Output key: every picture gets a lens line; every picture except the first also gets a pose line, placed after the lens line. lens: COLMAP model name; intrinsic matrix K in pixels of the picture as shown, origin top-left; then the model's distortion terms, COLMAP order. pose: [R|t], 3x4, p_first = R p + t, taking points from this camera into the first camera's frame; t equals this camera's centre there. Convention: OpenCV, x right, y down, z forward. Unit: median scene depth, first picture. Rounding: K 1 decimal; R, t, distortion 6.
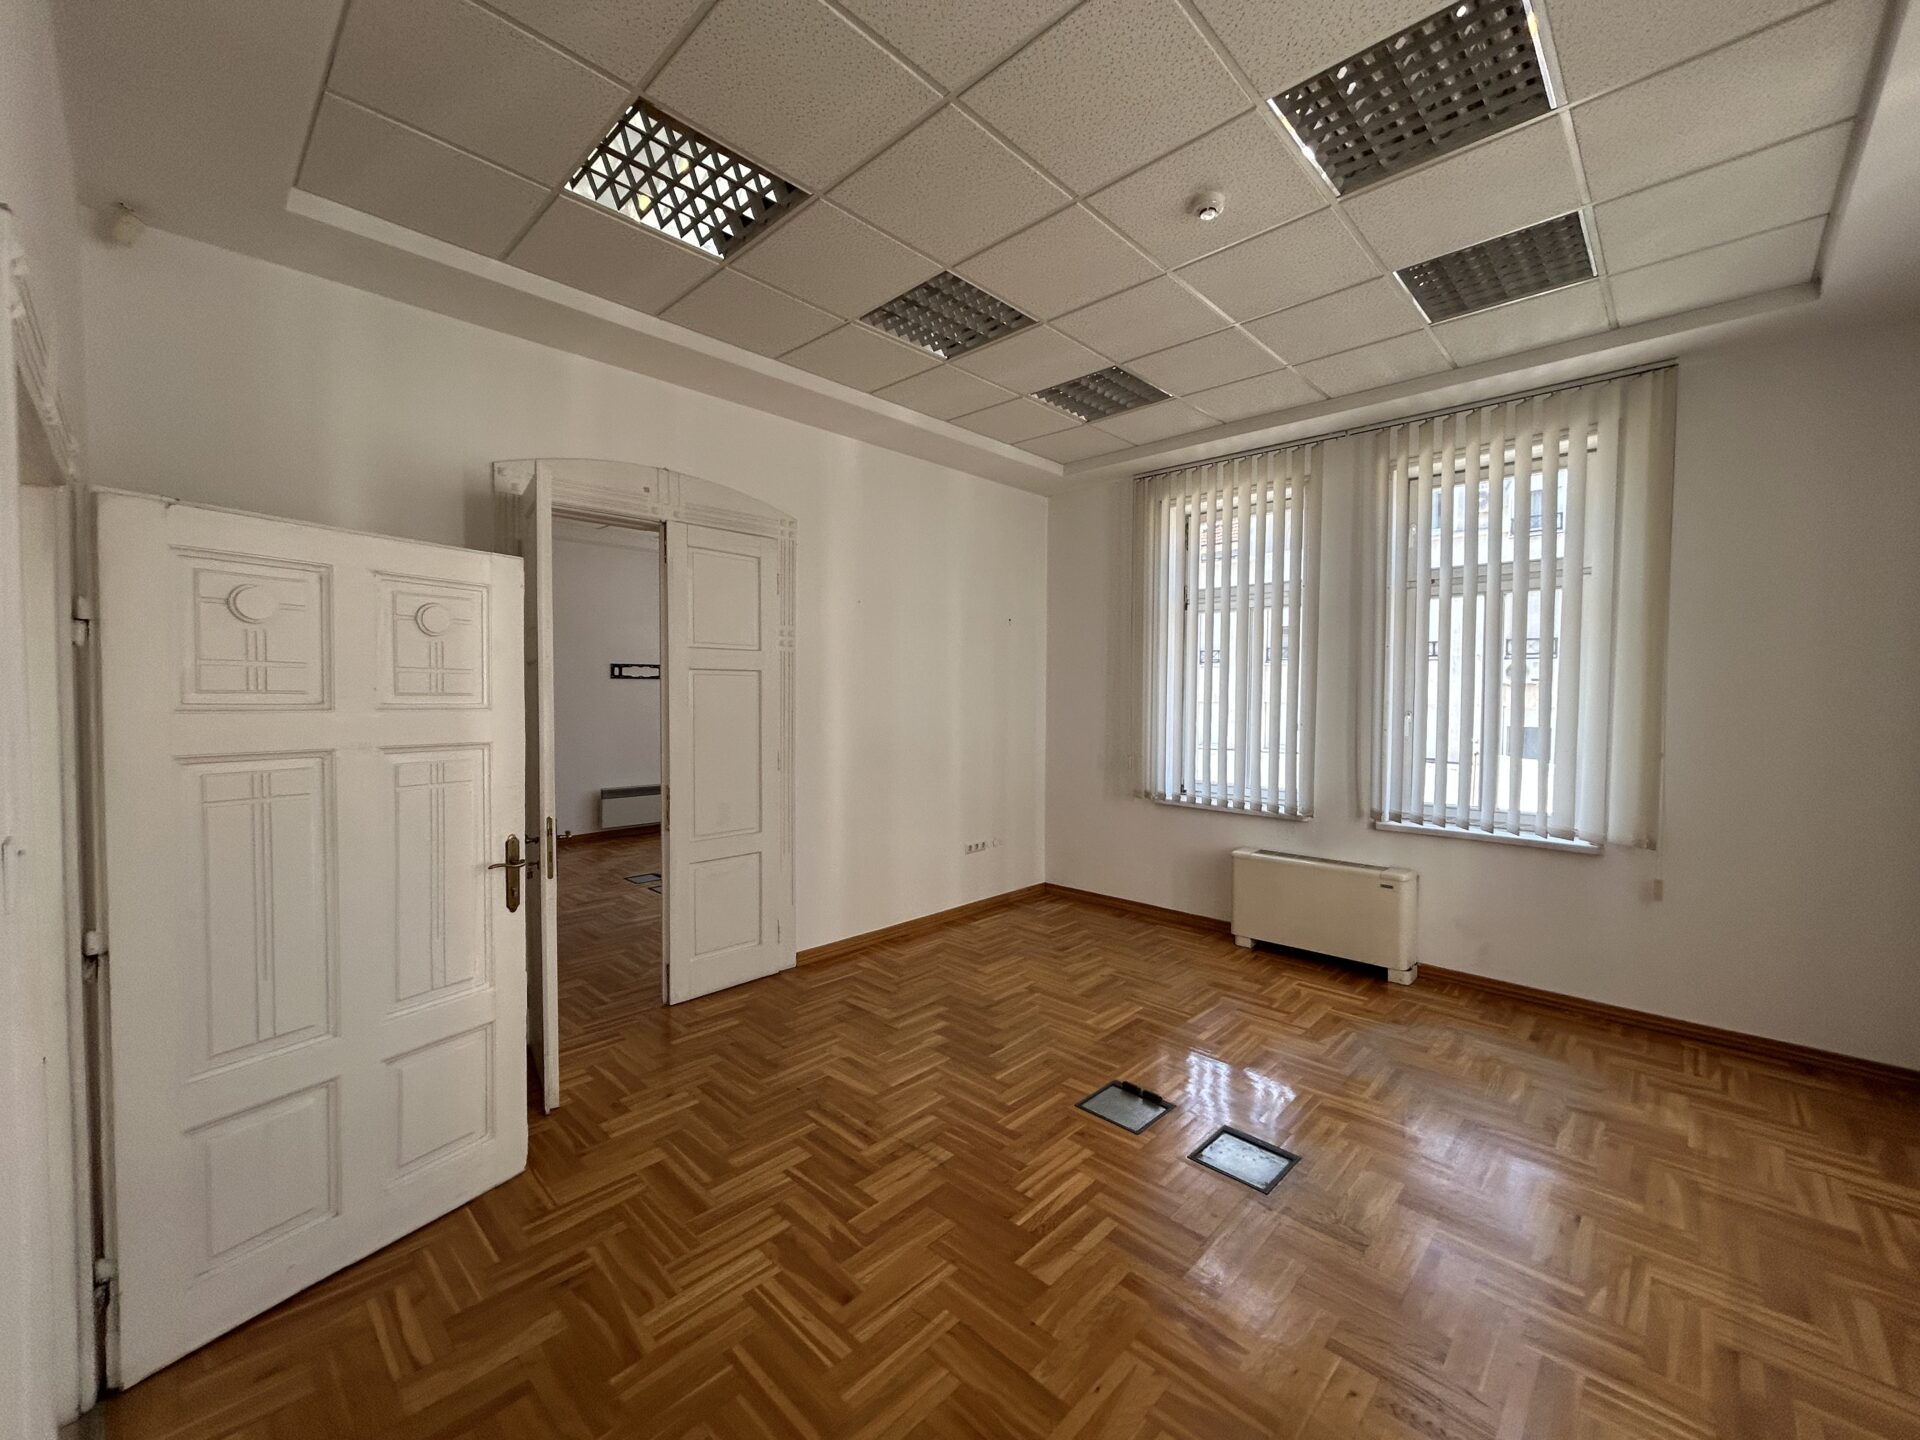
lens RADIAL K [[775.4, 0, 964.0], [0, 775.4, 709.5], [0, 0, 1]] dist [-0.000980, 0.000428]
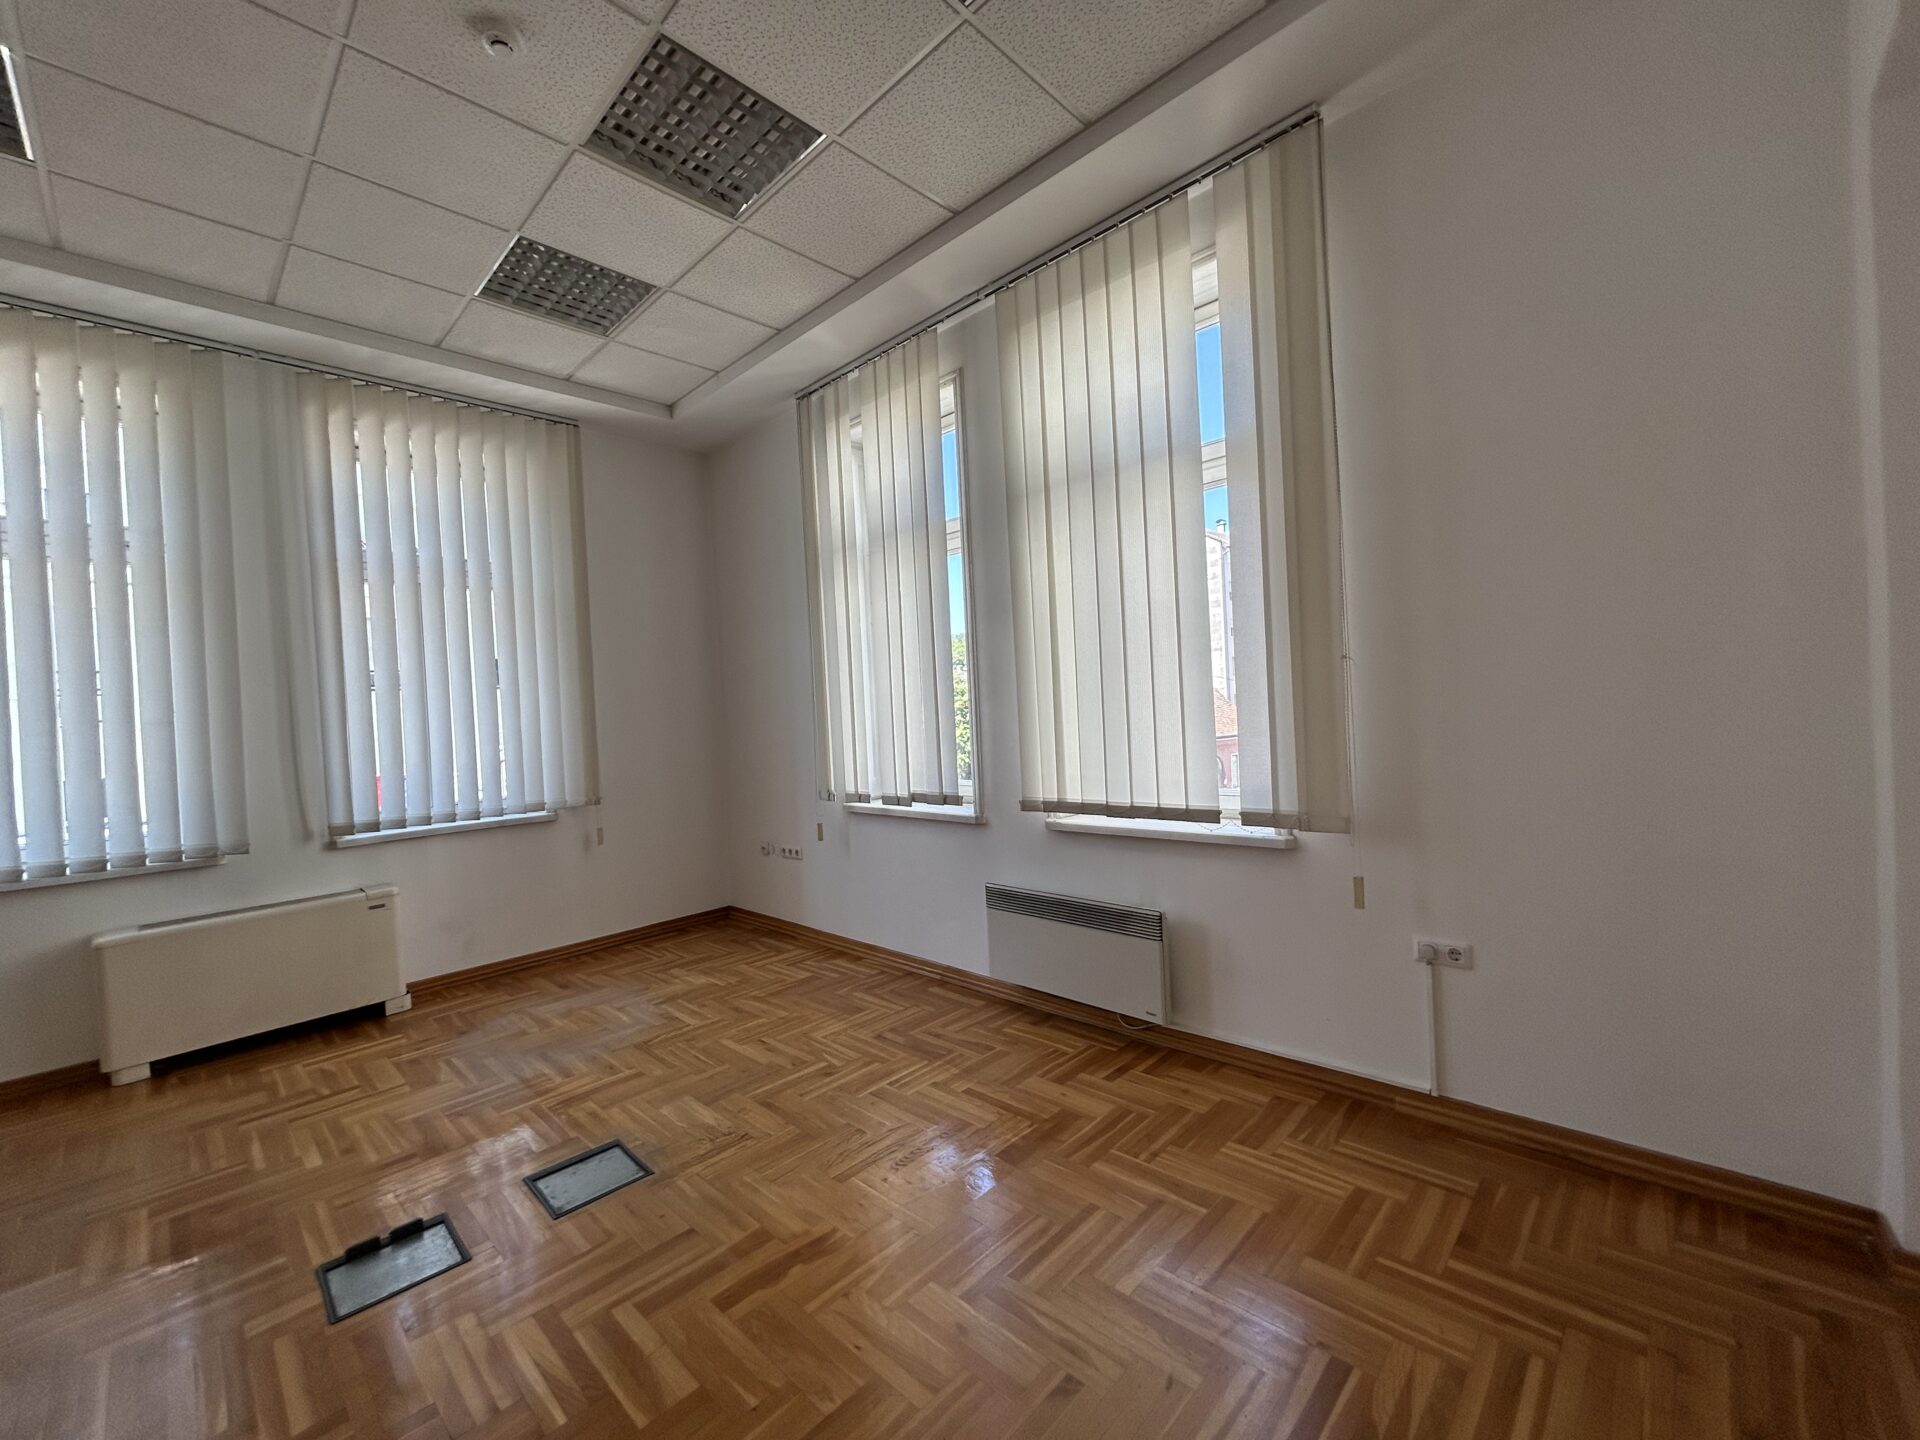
lens RADIAL K [[775.4, 0, 944.4], [0, 775.4, 713.9], [0, 0, 1]] dist [-0.000980, 0.000428]
pose [[0.009606, -0.009409, 0.999910, -0.344695], [0.075621, 0.997099, 0.008656, 0.061989], [-0.997090, 0.075531, 0.010290, 0.391435]]
